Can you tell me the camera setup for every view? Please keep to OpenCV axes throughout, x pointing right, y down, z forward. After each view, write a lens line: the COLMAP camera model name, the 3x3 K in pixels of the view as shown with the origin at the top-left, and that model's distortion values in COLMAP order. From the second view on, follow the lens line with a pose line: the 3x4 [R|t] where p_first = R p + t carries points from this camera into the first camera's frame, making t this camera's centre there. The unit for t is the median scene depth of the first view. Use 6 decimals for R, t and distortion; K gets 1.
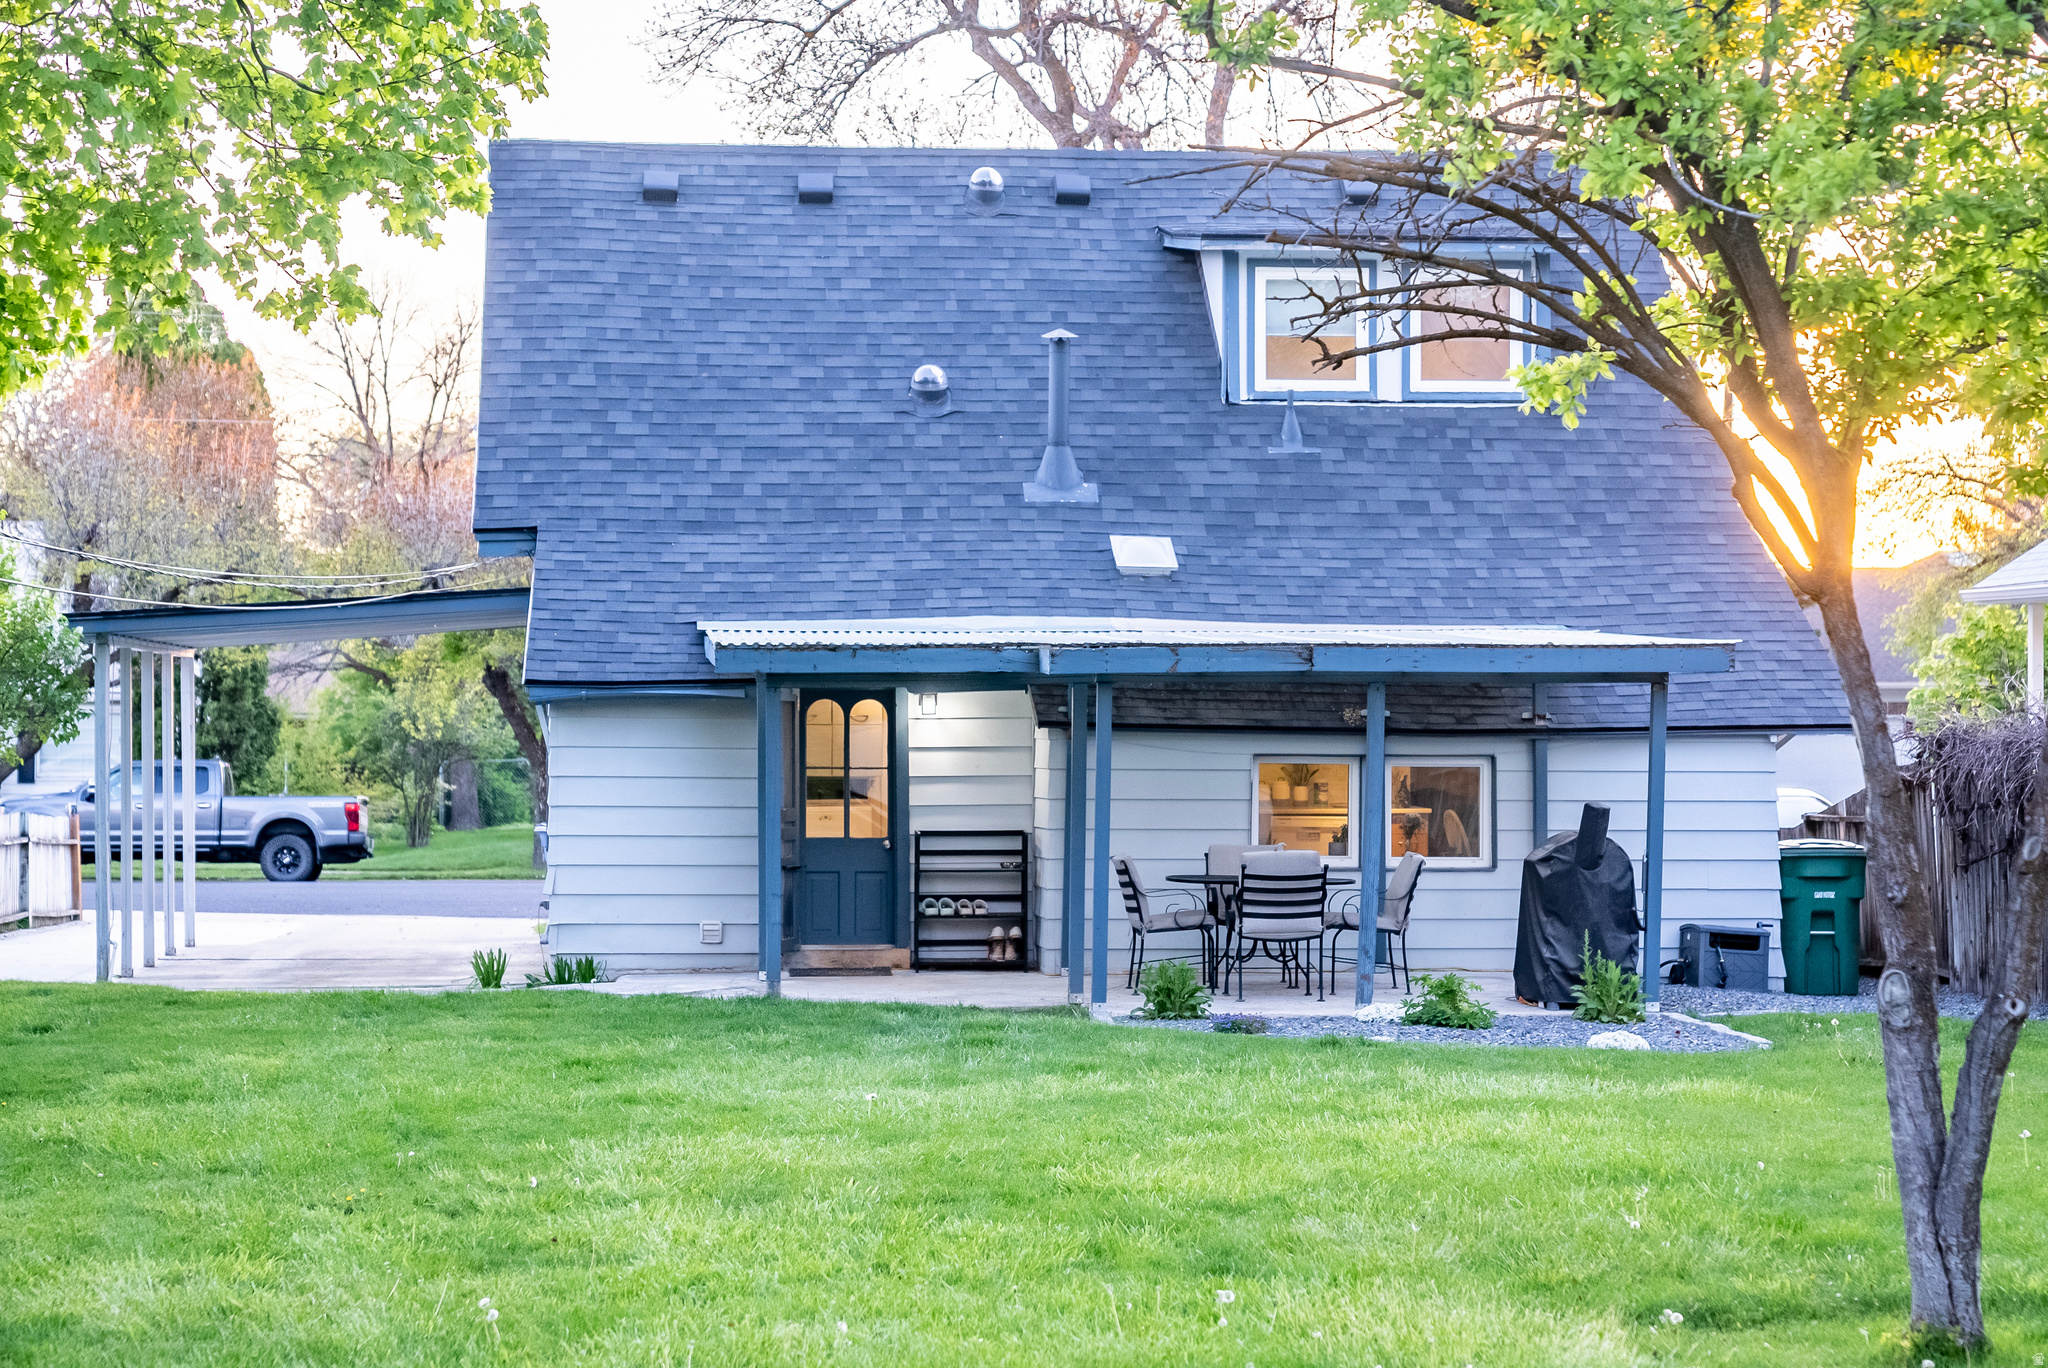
lens RADIAL K [[3559.6, 0, 1044.4], [0, 3559.6, 732.2], [0, 0, 1]] dist [0.023528, 0.000000]
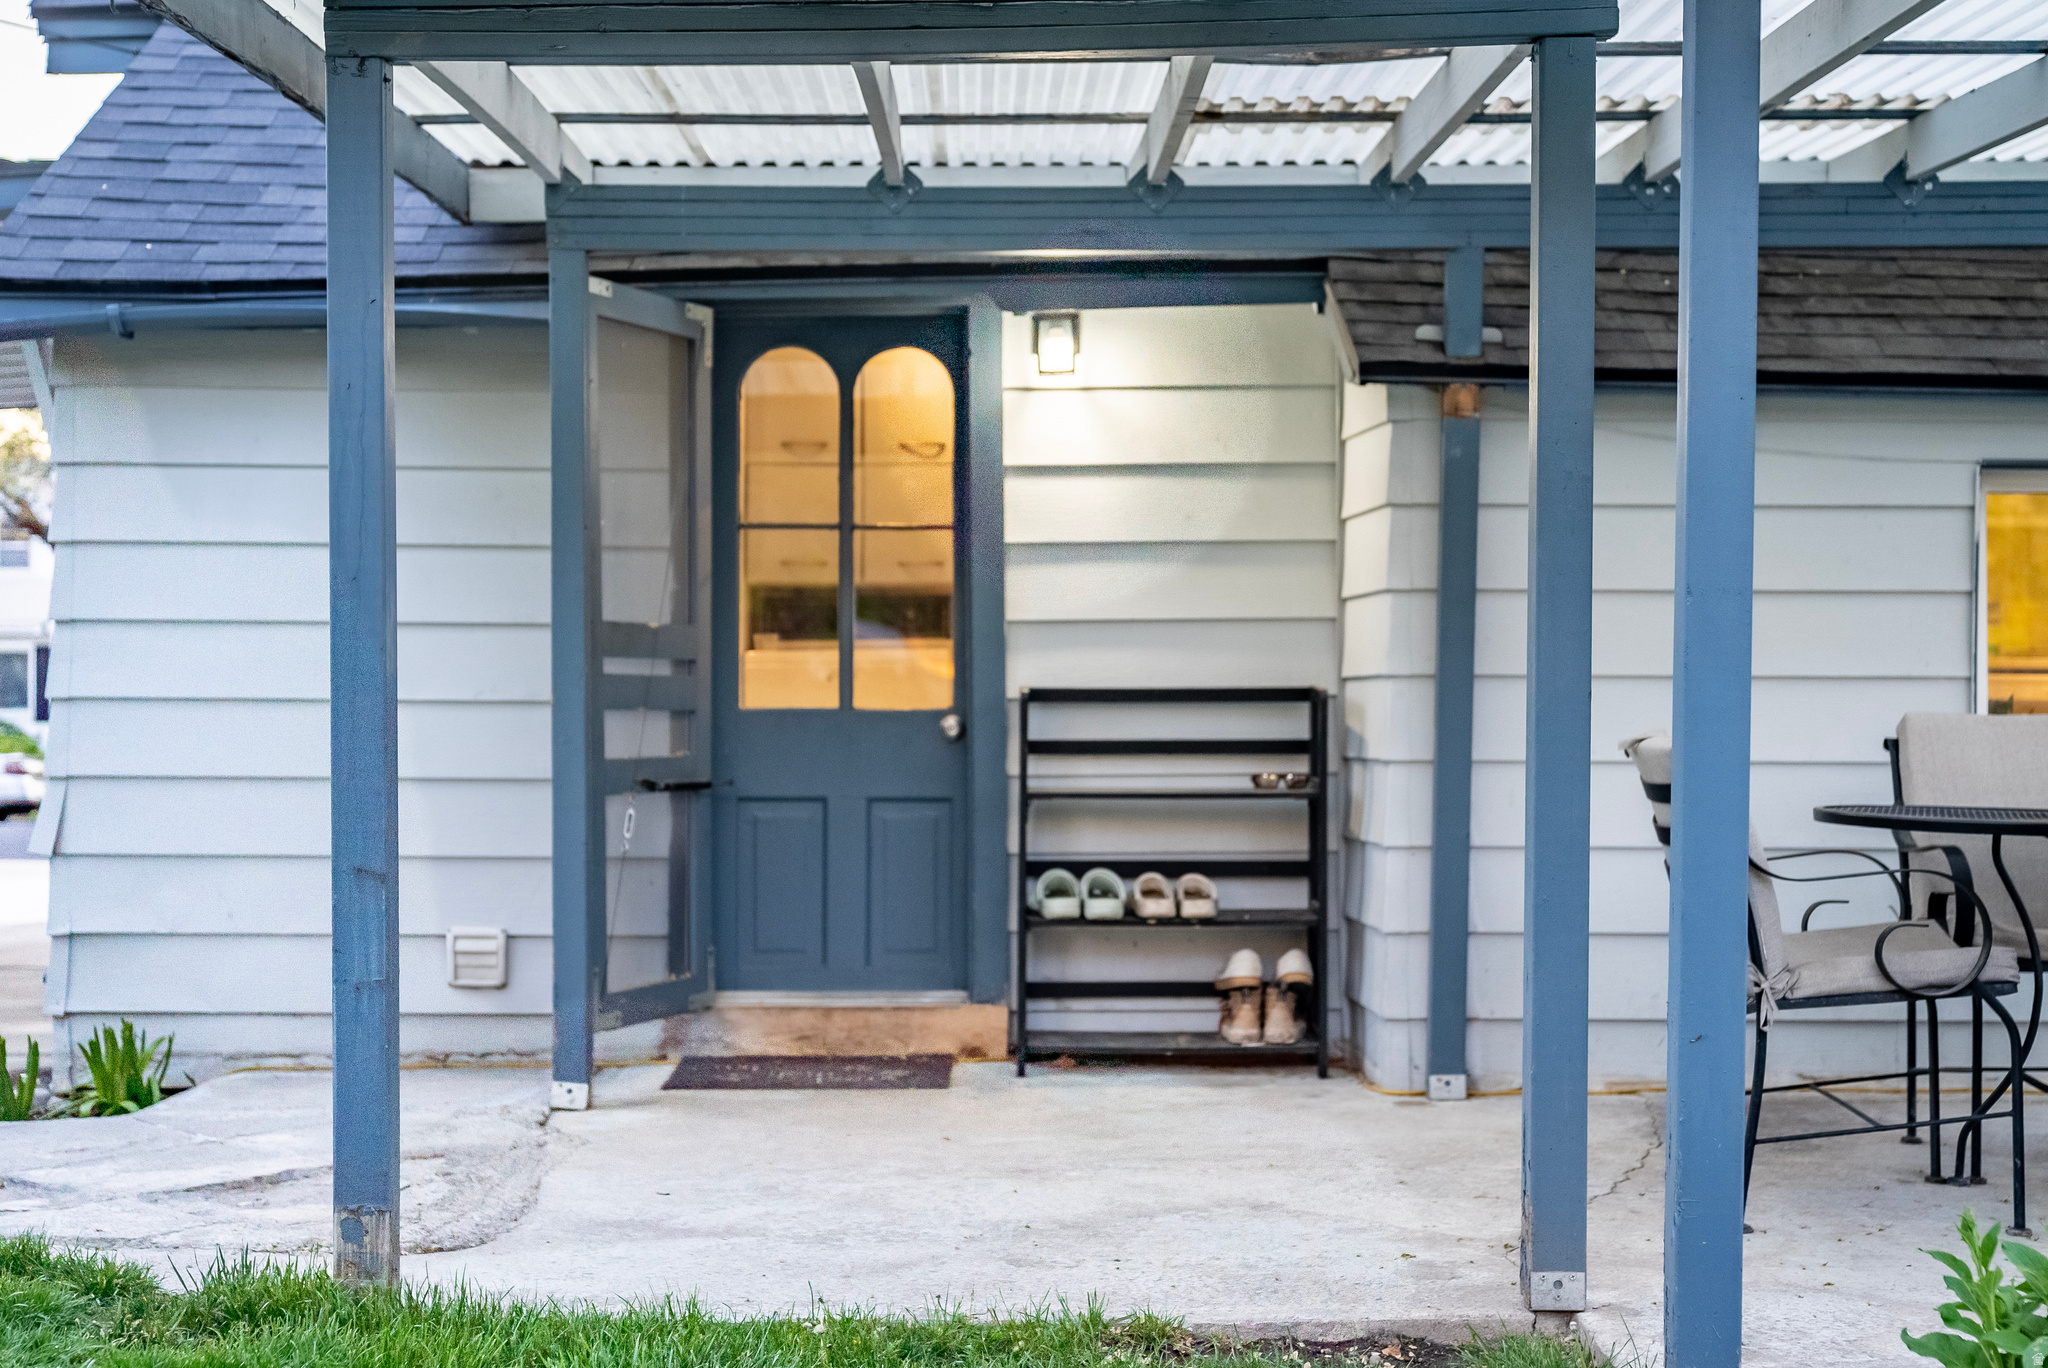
lens RADIAL K [[2866.0, 0, 1019.4], [0, 2866.0, 682.4], [0, 0, 1]] dist [0.041843, 0.000000]
pose [[0.995721, -0.002347, -0.092377, -0.005946], [0.001486, 0.999955, -0.009391, 0.020173], [0.092395, 0.009214, 0.995680, 0.473139]]
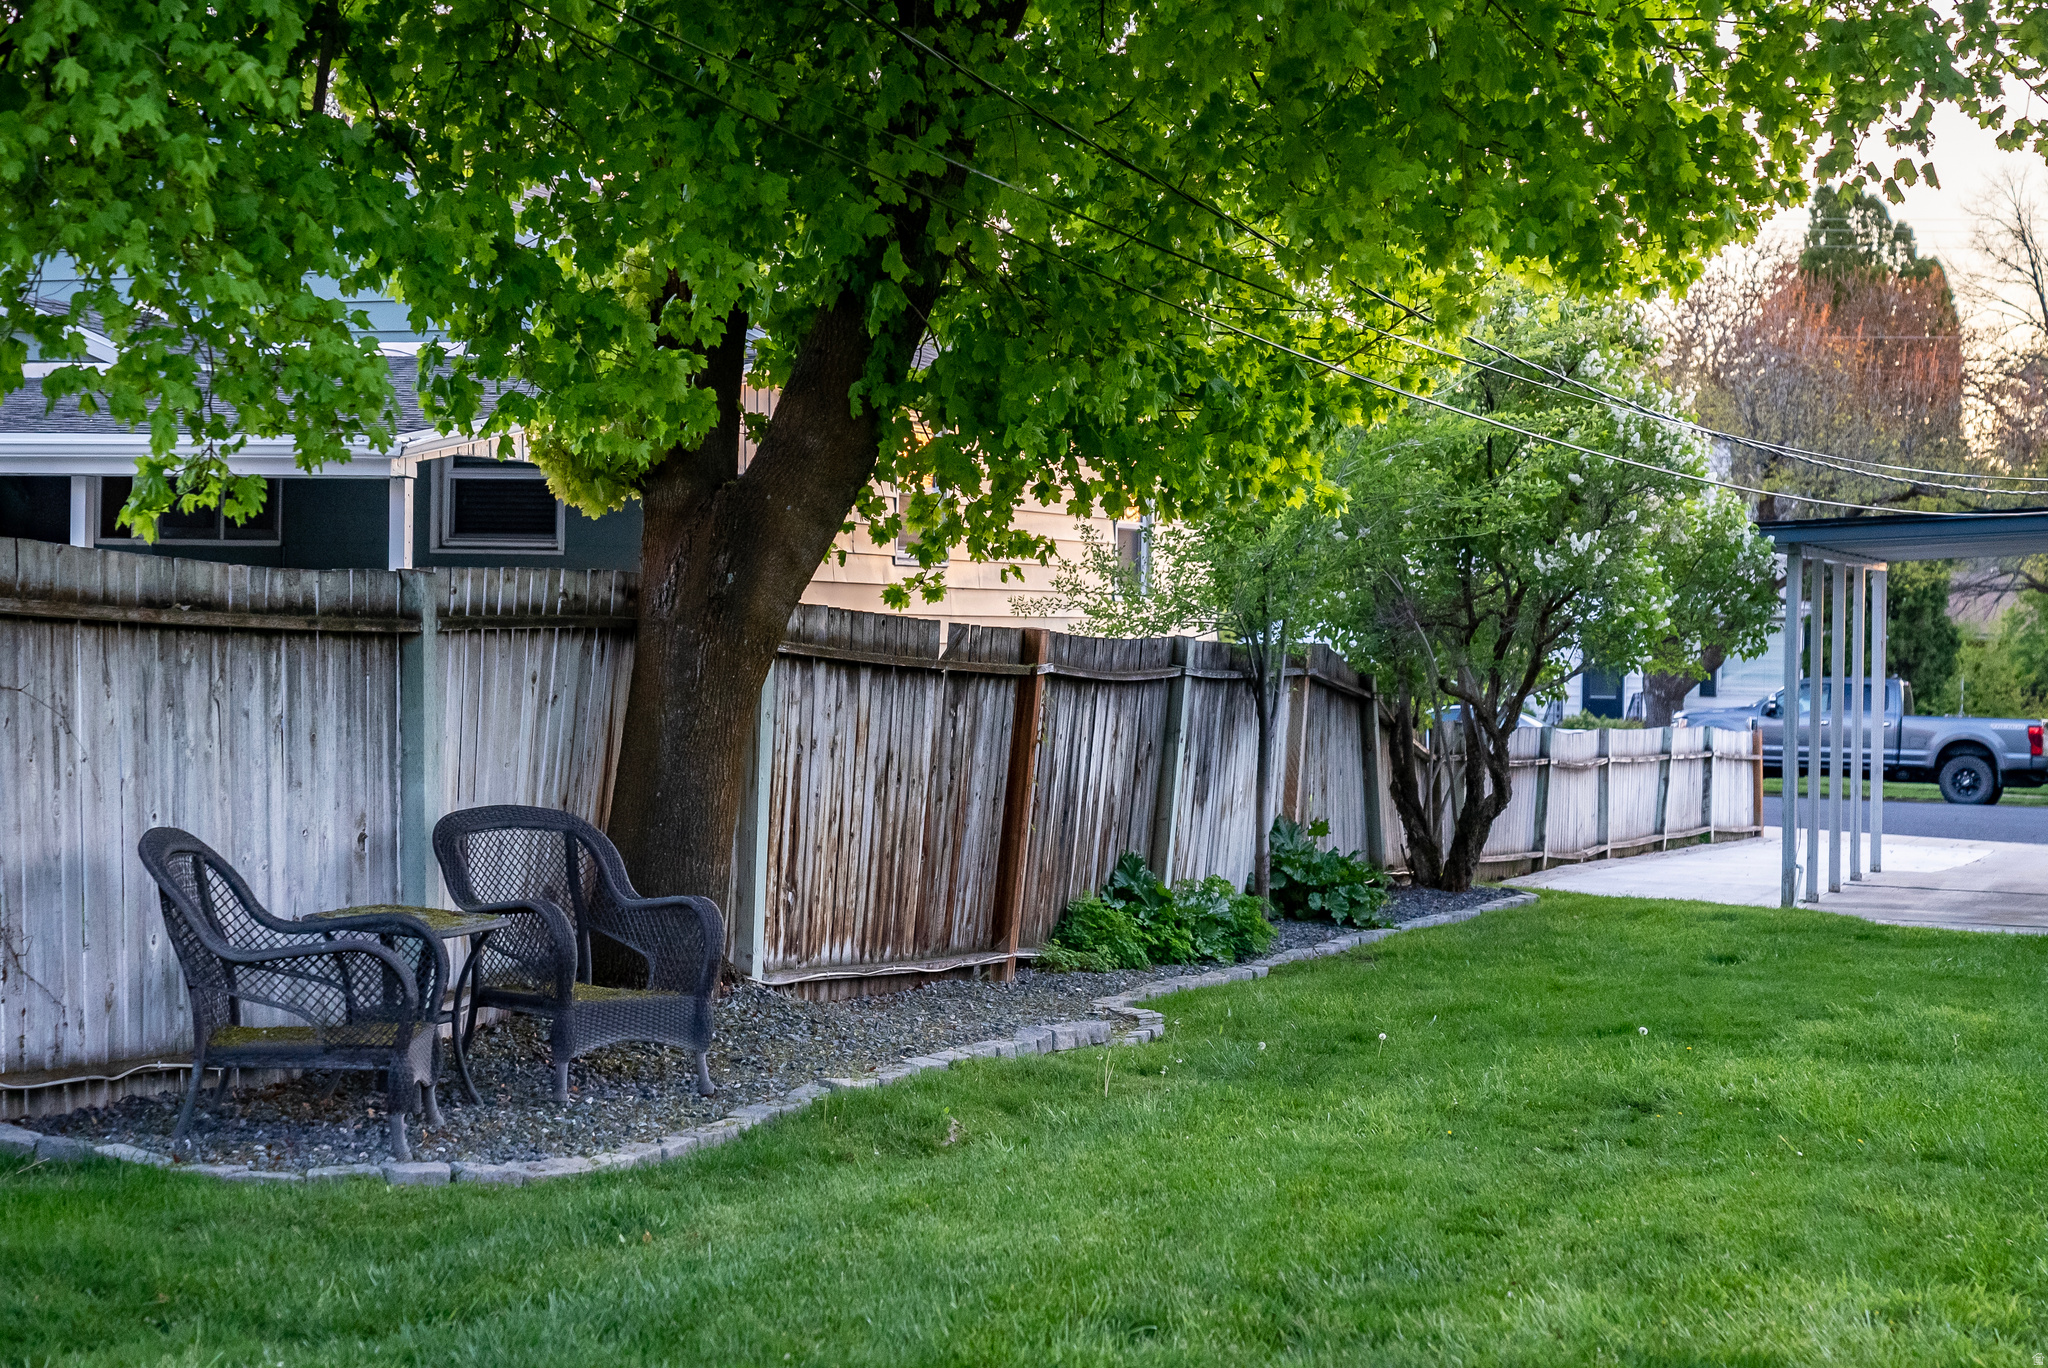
lens RADIAL K [[3475.0, 0, 1024.3], [0, 3475.0, 686.7], [0, 0, 1]] dist [-0.040873, 0.000000]
pose [[0.890310, 0.026849, -0.454563, -0.035487], [-0.022265, 0.999633, 0.015436, 0.002278], [0.454811, -0.003622, 0.890581, 0.112449]]
